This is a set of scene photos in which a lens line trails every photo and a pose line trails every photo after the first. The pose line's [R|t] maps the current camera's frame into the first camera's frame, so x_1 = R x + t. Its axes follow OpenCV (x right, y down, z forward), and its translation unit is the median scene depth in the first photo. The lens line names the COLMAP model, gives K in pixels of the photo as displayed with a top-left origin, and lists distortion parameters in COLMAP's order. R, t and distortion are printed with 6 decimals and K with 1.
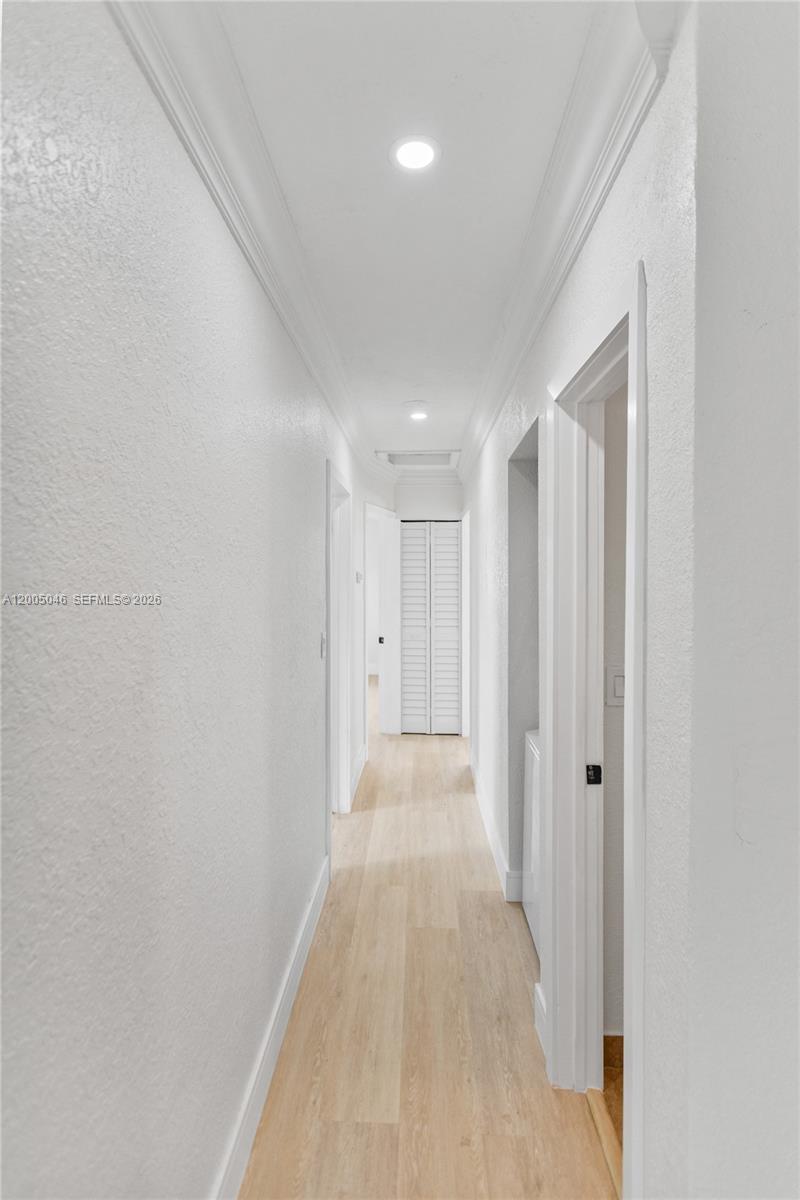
lens RADIAL K [[571.6, 0, 419.9], [0, 571.6, 584.3], [0, 0, 1]] dist [-0.000042, 0.002385]
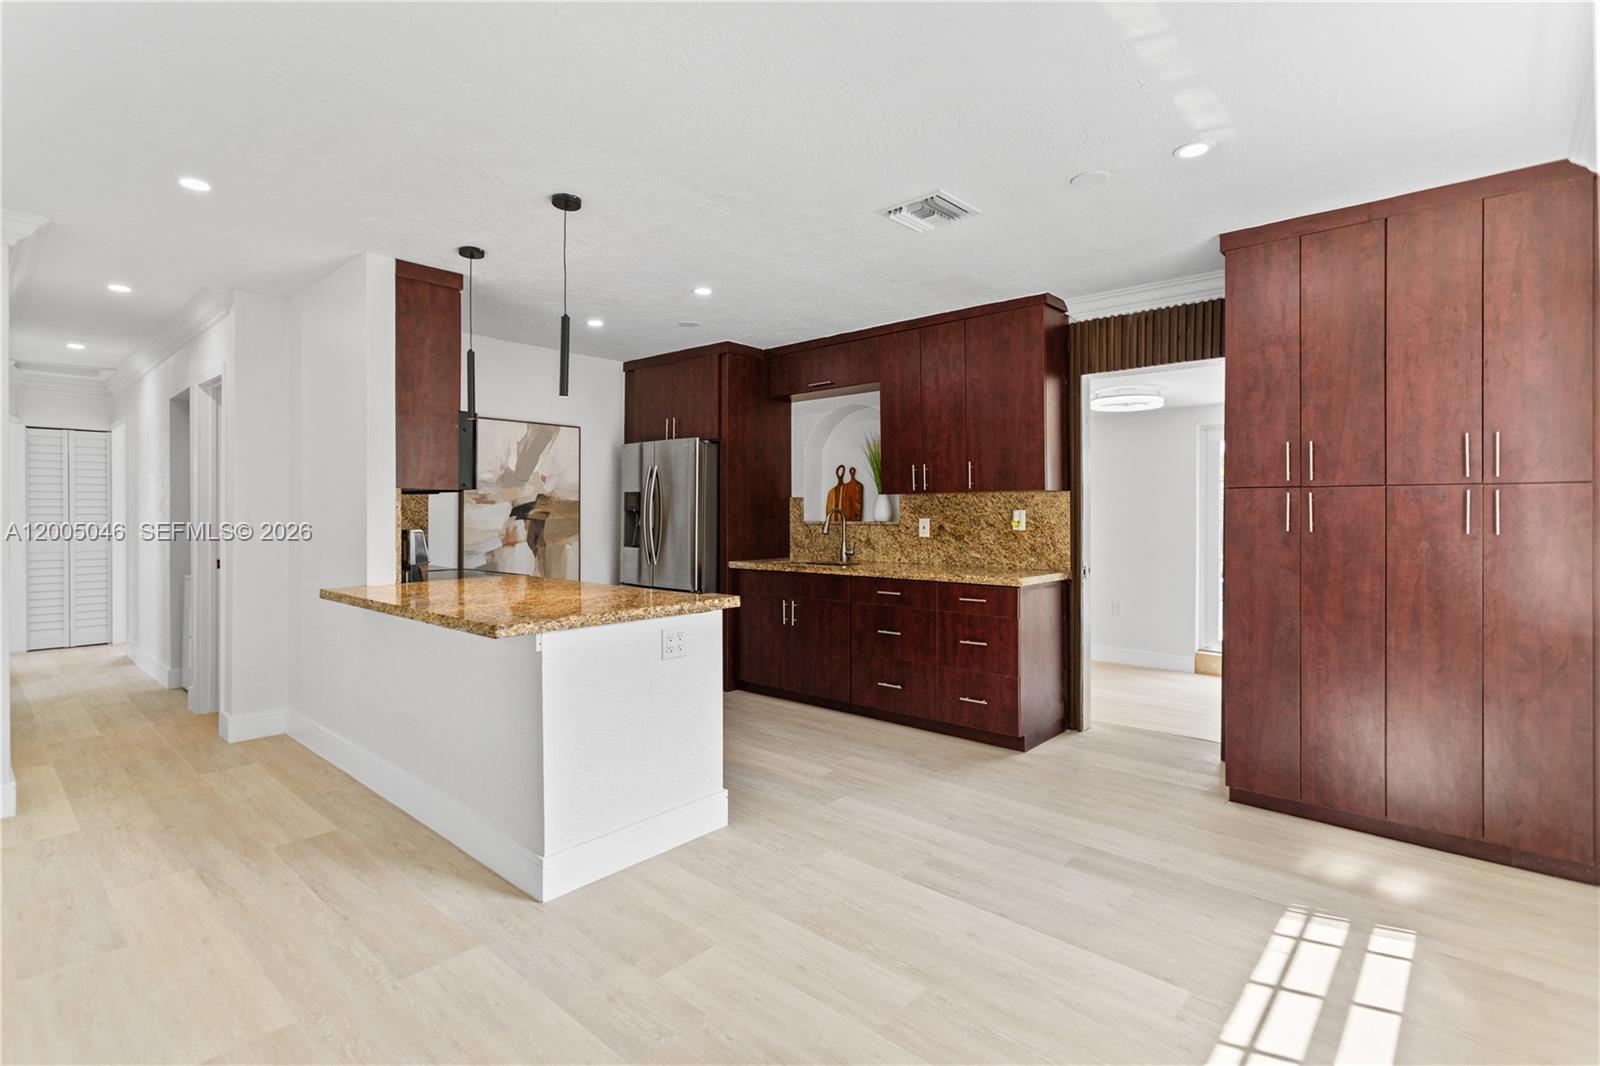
lens RADIAL K [[762.1, 0, 786.6], [0, 762.1, 509.5], [0, 0, 1]] dist [-0.000042, 0.002385]
pose [[0.673765, 0.002116, 0.738943, -0.356566], [0.018766, 0.999624, -0.019973, 0.219264], [-0.738707, 0.027324, 0.673472, -2.350042]]
